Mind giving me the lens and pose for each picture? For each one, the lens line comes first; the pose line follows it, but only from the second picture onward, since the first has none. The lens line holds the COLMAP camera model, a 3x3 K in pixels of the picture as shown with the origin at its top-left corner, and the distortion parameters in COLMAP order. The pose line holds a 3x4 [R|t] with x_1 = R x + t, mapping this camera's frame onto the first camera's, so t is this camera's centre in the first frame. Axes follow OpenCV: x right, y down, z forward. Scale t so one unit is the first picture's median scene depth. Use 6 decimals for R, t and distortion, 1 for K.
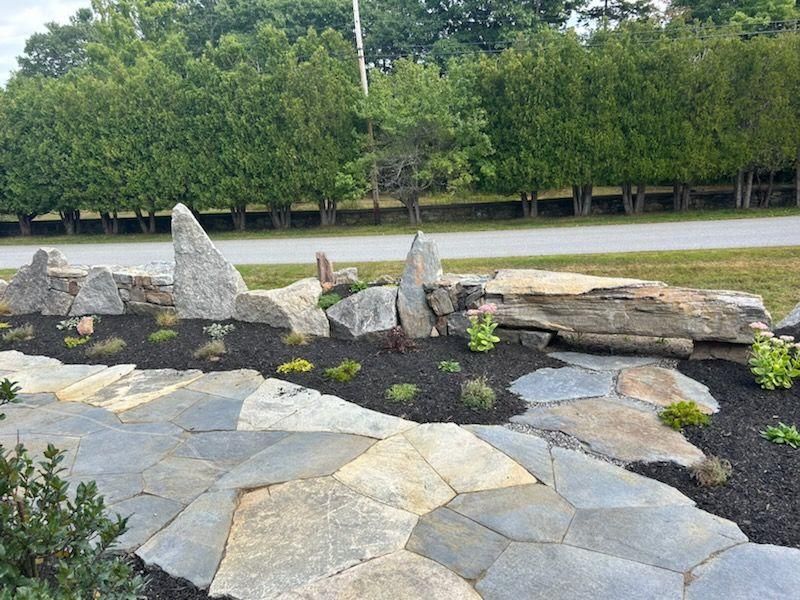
lens RADIAL K [[605.9, 0, 407.2], [0, 605.9, 296.7], [0, 0, 1]] dist [0.047884, -0.035467]
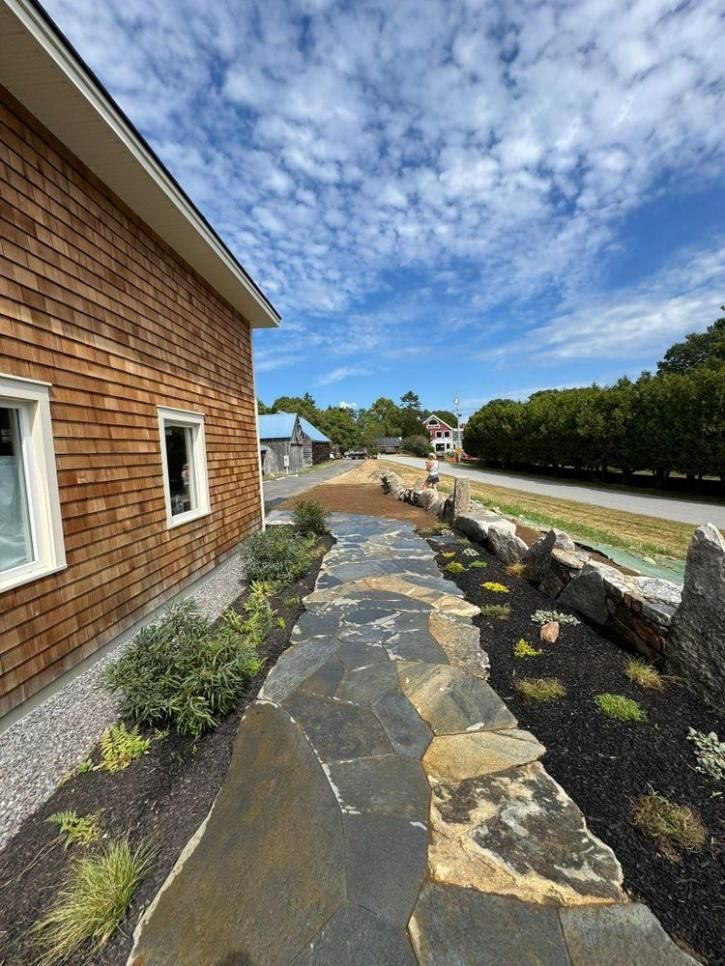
lens RADIAL K [[388.9, 0, 362.0], [0, 388.9, 475.6], [0, 0, 1]] dist [-0.001874, 0.001559]
pose [[0.376450, 0.117722, -0.918927, -0.026442], [-0.208411, 0.977231, 0.039813, -0.033338], [0.902691, 0.176527, 0.392413, 0.105036]]
